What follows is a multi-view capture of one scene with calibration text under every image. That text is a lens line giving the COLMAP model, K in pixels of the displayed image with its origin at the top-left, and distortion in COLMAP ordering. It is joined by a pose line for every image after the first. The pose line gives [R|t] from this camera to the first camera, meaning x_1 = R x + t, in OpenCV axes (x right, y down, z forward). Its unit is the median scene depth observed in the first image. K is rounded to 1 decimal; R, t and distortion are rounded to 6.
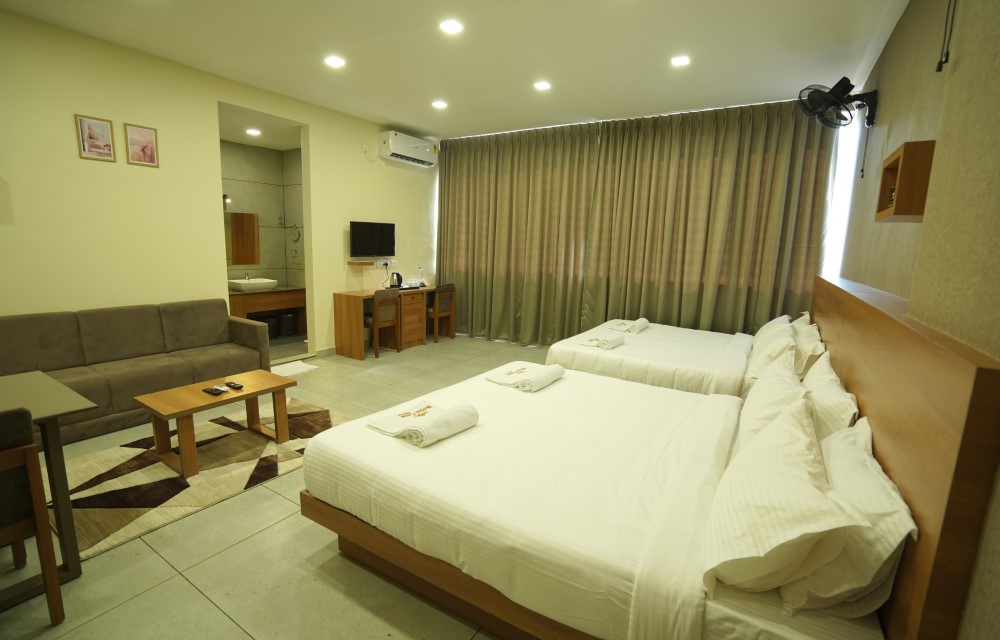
lens RADIAL K [[458.4, 0, 498.1], [0, 458.4, 322.4], [0, 0, 1]] dist [-0.053452, 0.019245]
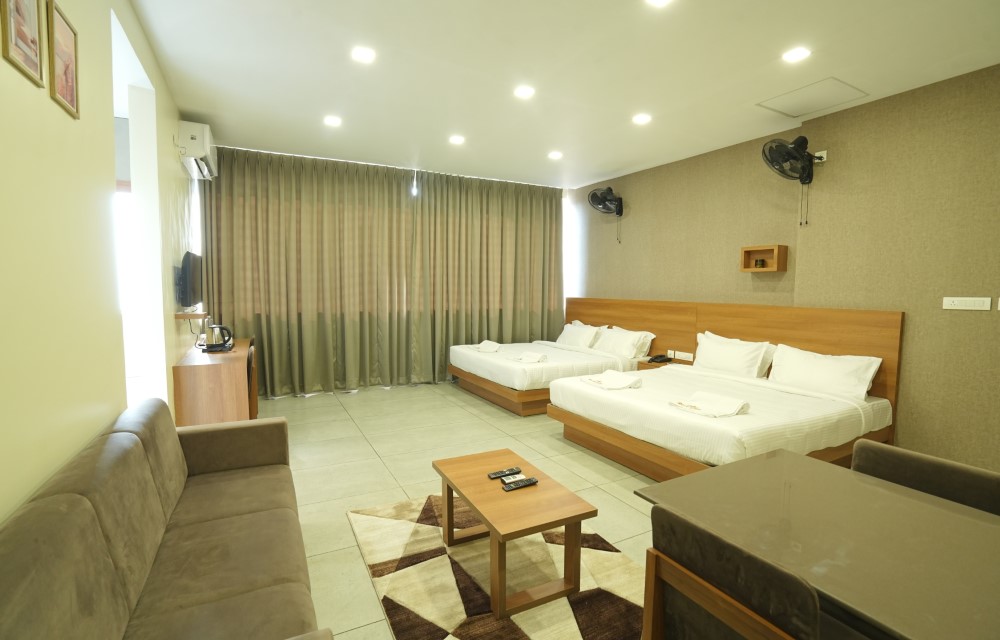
lens RADIAL K [[458.4, 0, 498.1], [0, 458.4, 322.4], [0, 0, 1]] dist [-0.053452, 0.019245]
pose [[0.497049, -0.091622, 0.862872, -0.814747], [0.153449, 0.988018, 0.016517, -0.081439], [-0.854046, 0.124197, 0.505153, 0.393440]]
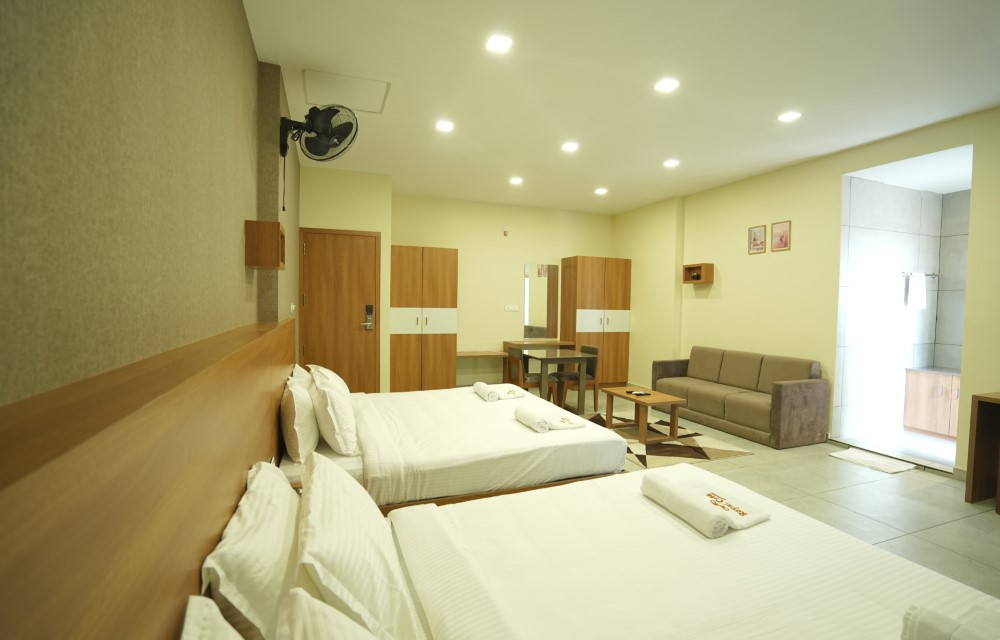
lens RADIAL K [[458.4, 0, 498.1], [0, 458.4, 322.4], [0, 0, 1]] dist [-0.053452, 0.019245]
pose [[-0.605582, -0.003639, -0.795775, 0.647054], [-0.163393, 0.979252, 0.119864, -0.140517], [0.778828, 0.202612, -0.593612, 0.993573]]
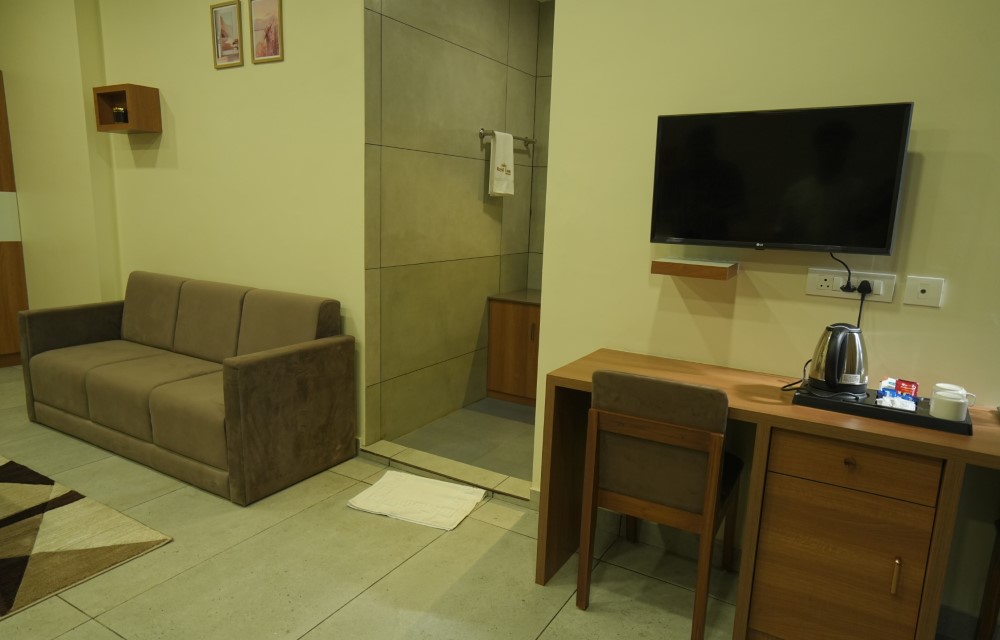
lens RADIAL K [[628.5, 0, 500.0], [0, 628.5, 320.0], [0, 0, 1]] dist [-0.000899, -0.000546]
pose [[0.031191, 0.153342, -0.987681, 0.095415], [-0.200847, 0.968967, 0.144094, -0.166802], [0.979126, 0.193878, 0.061021, 1.114543]]
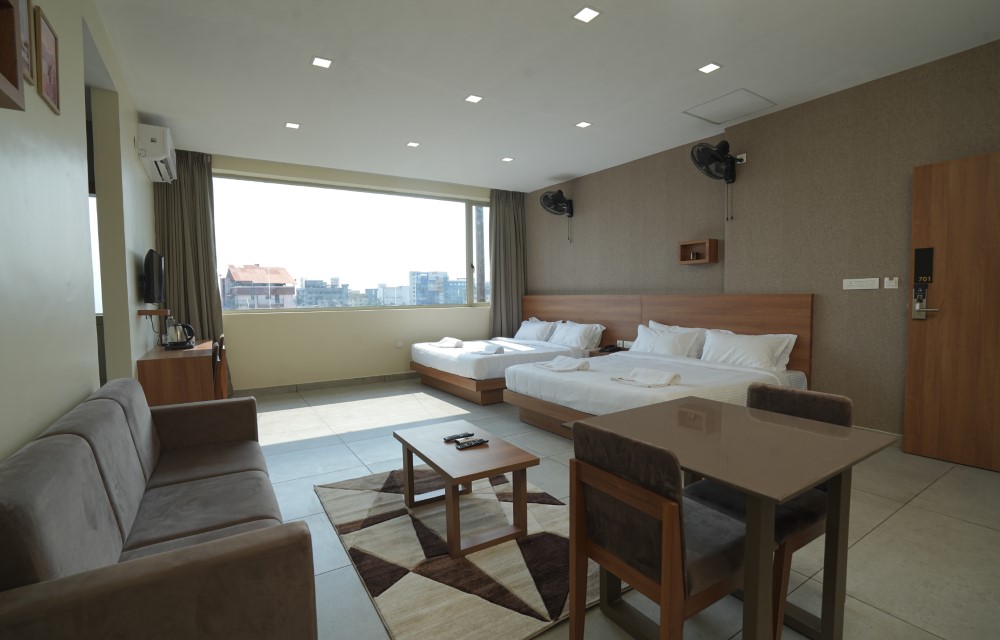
lens RADIAL K [[458.4, 0, 498.1], [0, 458.4, 322.4], [0, 0, 1]] dist [-0.053452, 0.019245]
pose [[0.427048, -0.086526, 0.900080, -0.863795], [0.177599, 0.984049, 0.010335, -0.042365], [-0.886616, 0.155440, 0.435603, 0.353706]]
